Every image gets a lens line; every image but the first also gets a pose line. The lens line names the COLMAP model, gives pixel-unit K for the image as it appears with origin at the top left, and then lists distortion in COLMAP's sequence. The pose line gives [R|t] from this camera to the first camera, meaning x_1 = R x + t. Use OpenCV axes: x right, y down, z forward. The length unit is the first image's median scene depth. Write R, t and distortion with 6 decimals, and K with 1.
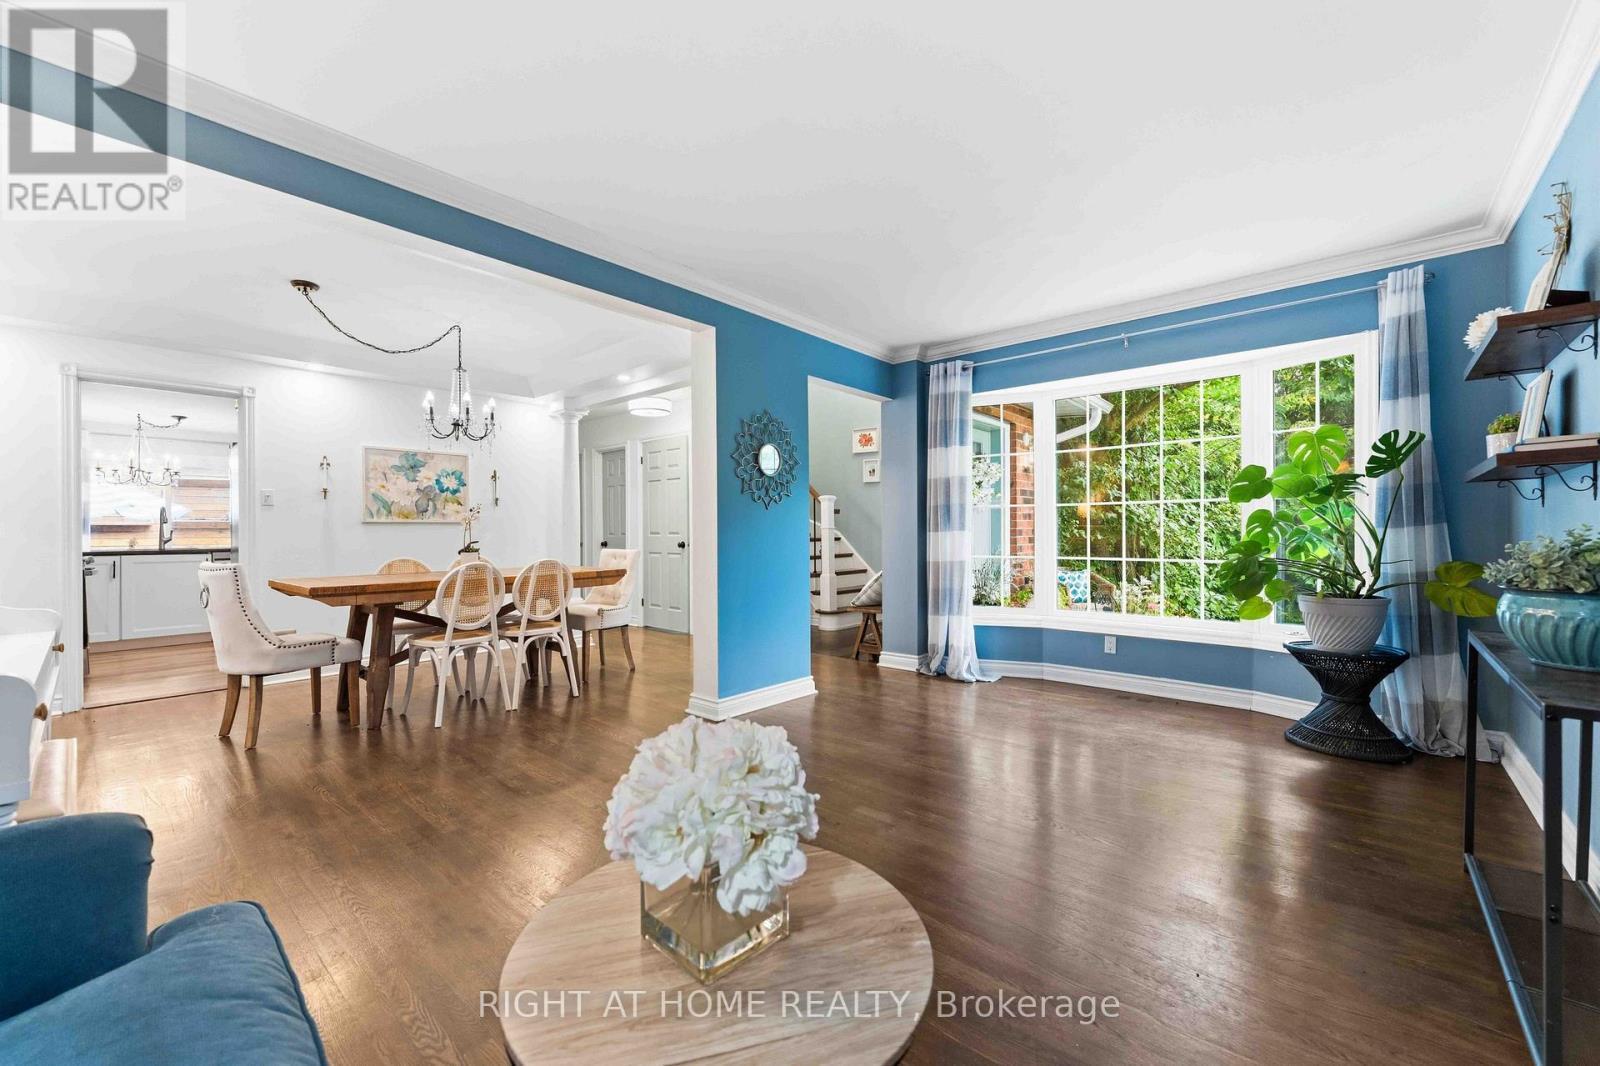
lens RADIAL K [[643.8, 0, 763.7], [0, 643.8, 538.0], [0, 0, 1]] dist [-0.003159, -0.000386]
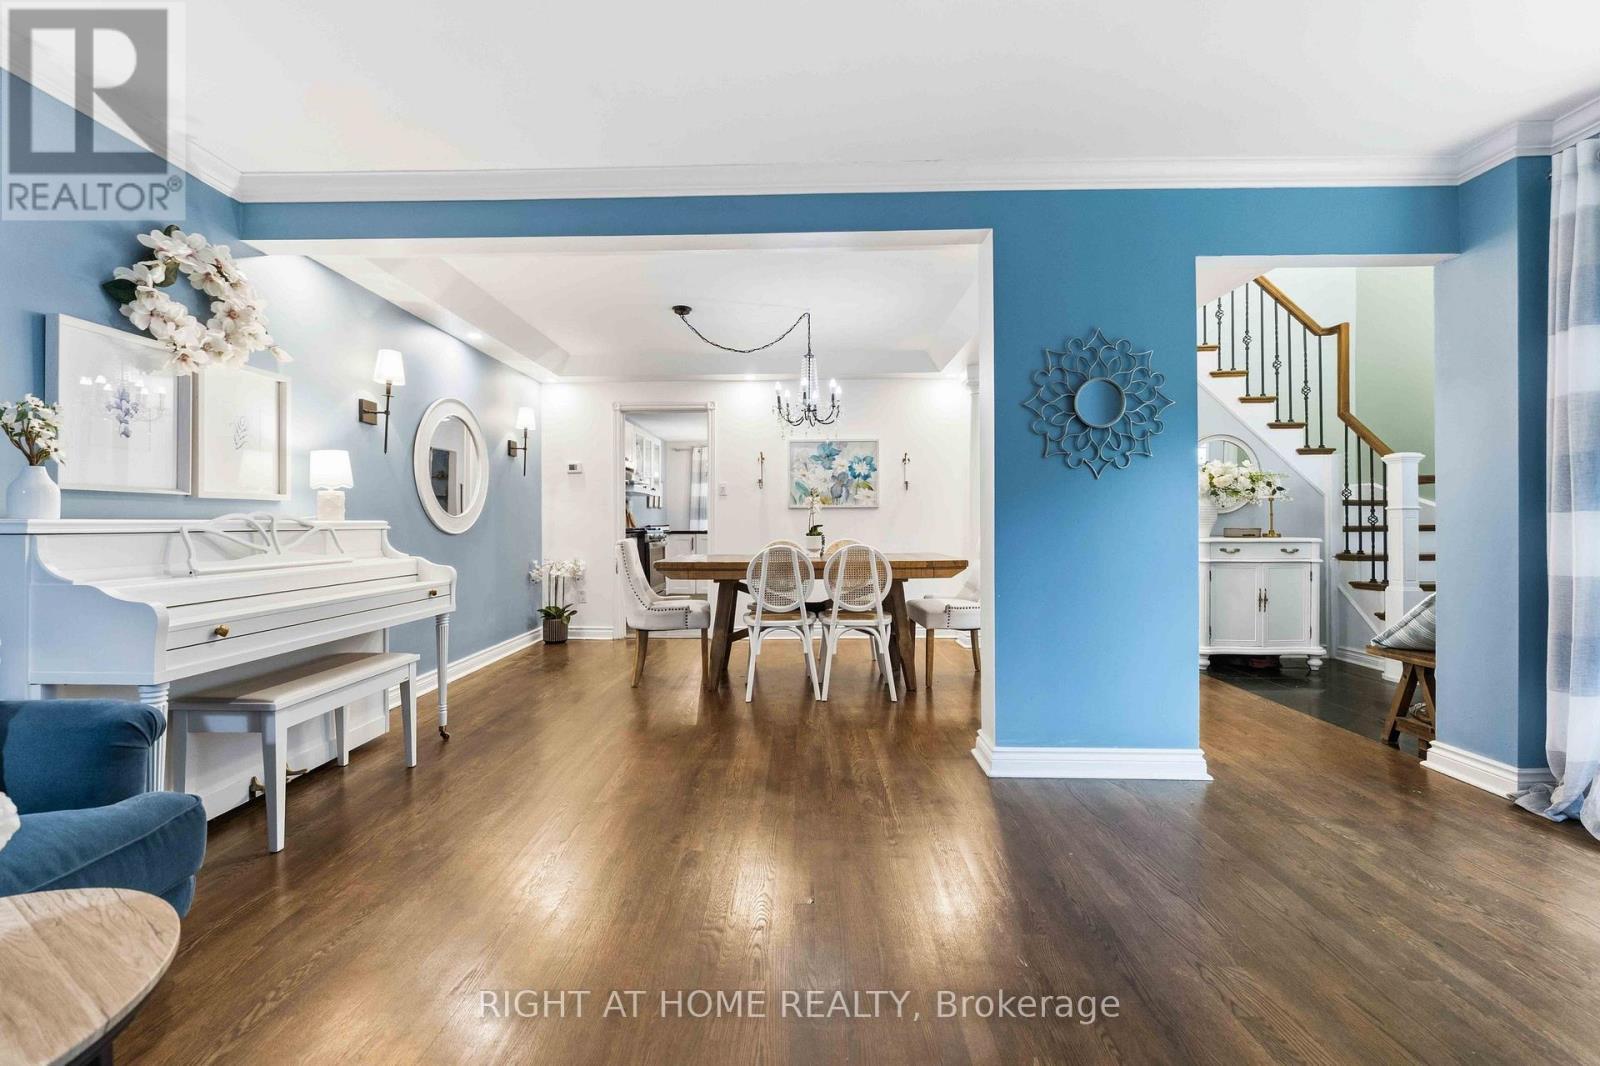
lens RADIAL K [[643.8, 0, 789.2], [0, 643.8, 522.7], [0, 0, 1]] dist [-0.003159, -0.000386]
pose [[0.658038, 0.003090, -0.752979, 0.243729], [-0.005305, 0.999986, -0.000532, 0.002190], [0.752966, 0.004344, 0.658045, 0.274669]]
